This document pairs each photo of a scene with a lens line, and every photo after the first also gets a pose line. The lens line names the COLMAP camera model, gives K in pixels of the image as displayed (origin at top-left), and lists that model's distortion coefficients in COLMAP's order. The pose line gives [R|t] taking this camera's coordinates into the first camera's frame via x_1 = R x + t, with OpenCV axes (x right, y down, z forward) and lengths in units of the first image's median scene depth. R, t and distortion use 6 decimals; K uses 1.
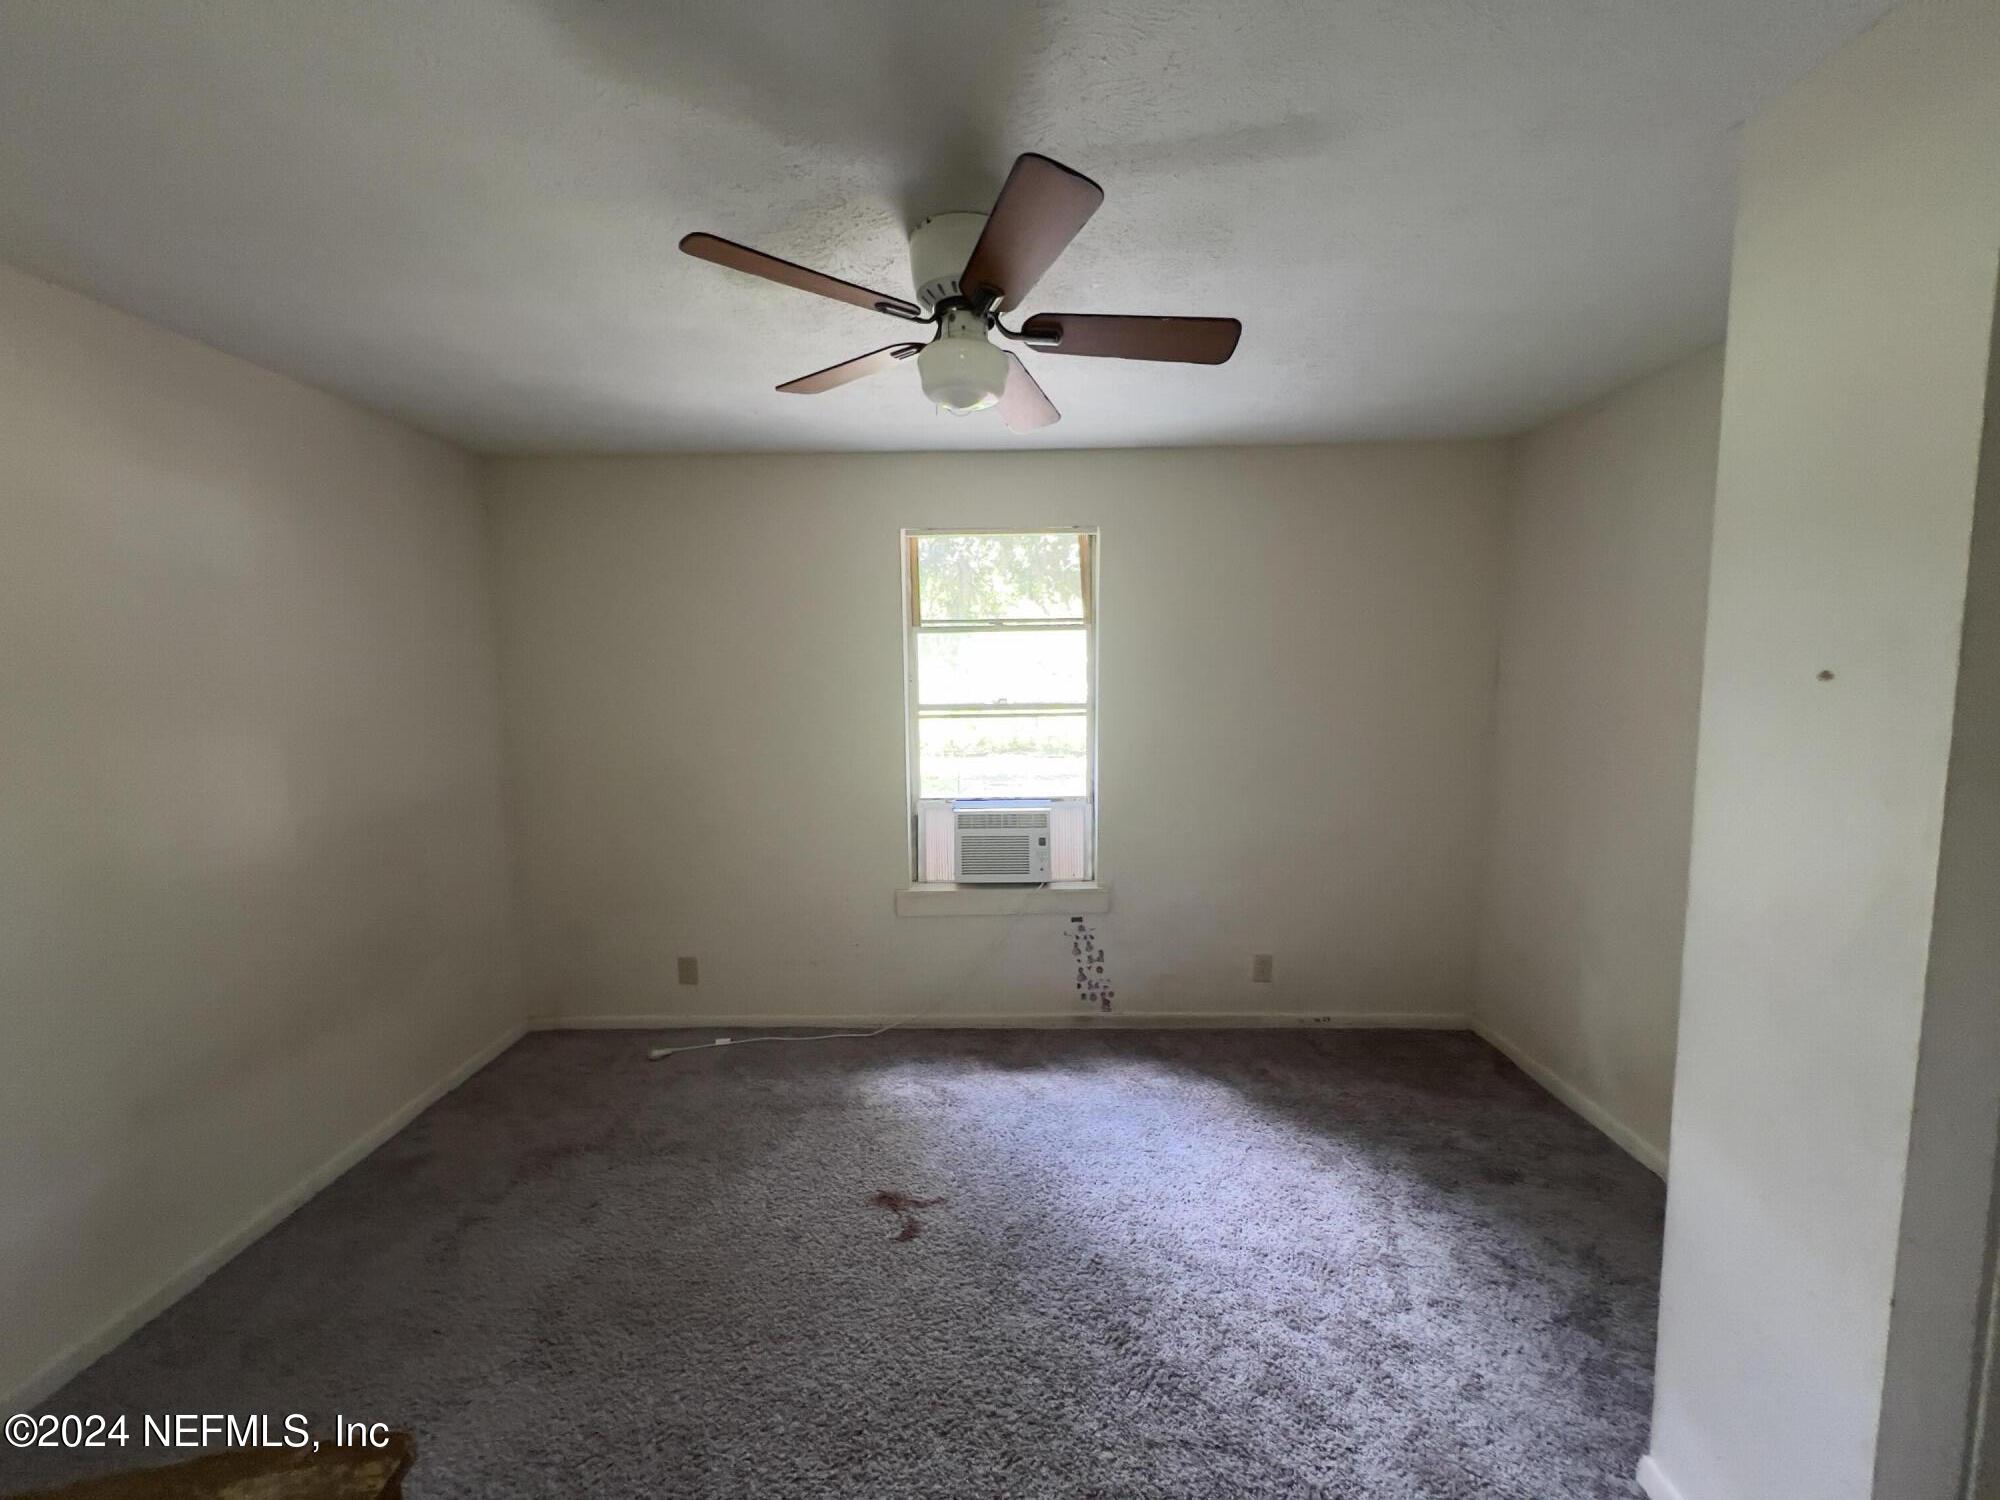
lens RADIAL K [[806.0, 0, 999.8], [0, 806.0, 749.6], [0, 0, 1]] dist [-0.003984, -0.000099]
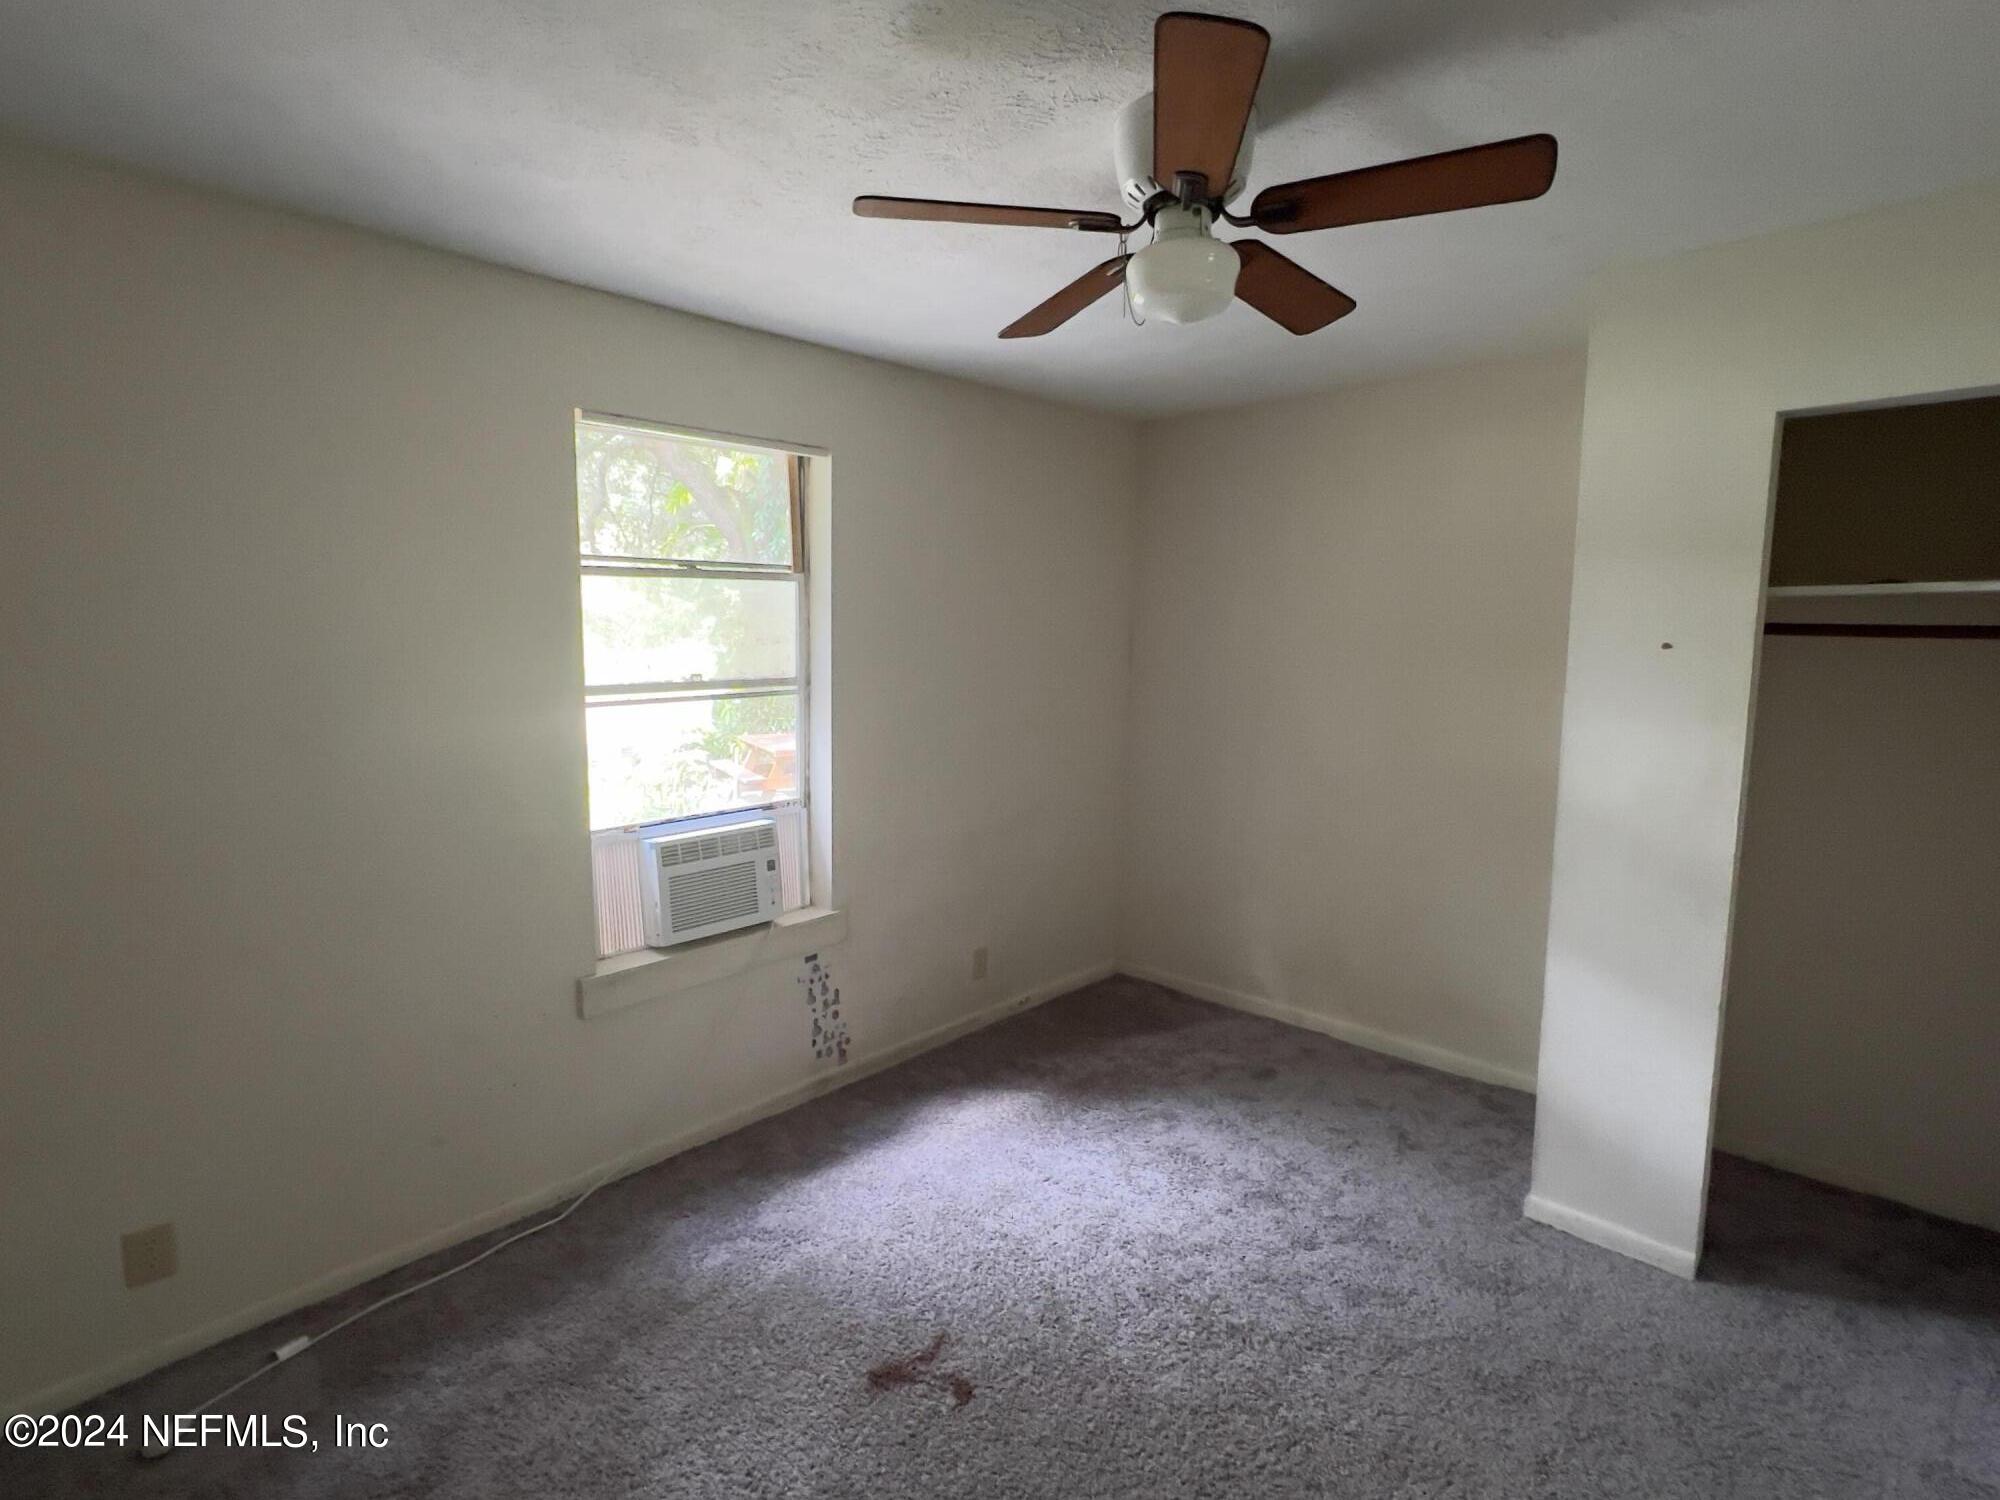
lens RADIAL K [[995.0, 0, 1000.5], [0, 995.0, 751.5], [0, 0, 1]] dist [-0.001411, -0.000204]
pose [[0.669447, -0.081793, 0.738343, -0.472040], [0.064060, 0.996574, 0.052317, -0.024594], [-0.740093, 0.012275, 0.672393, 0.224457]]
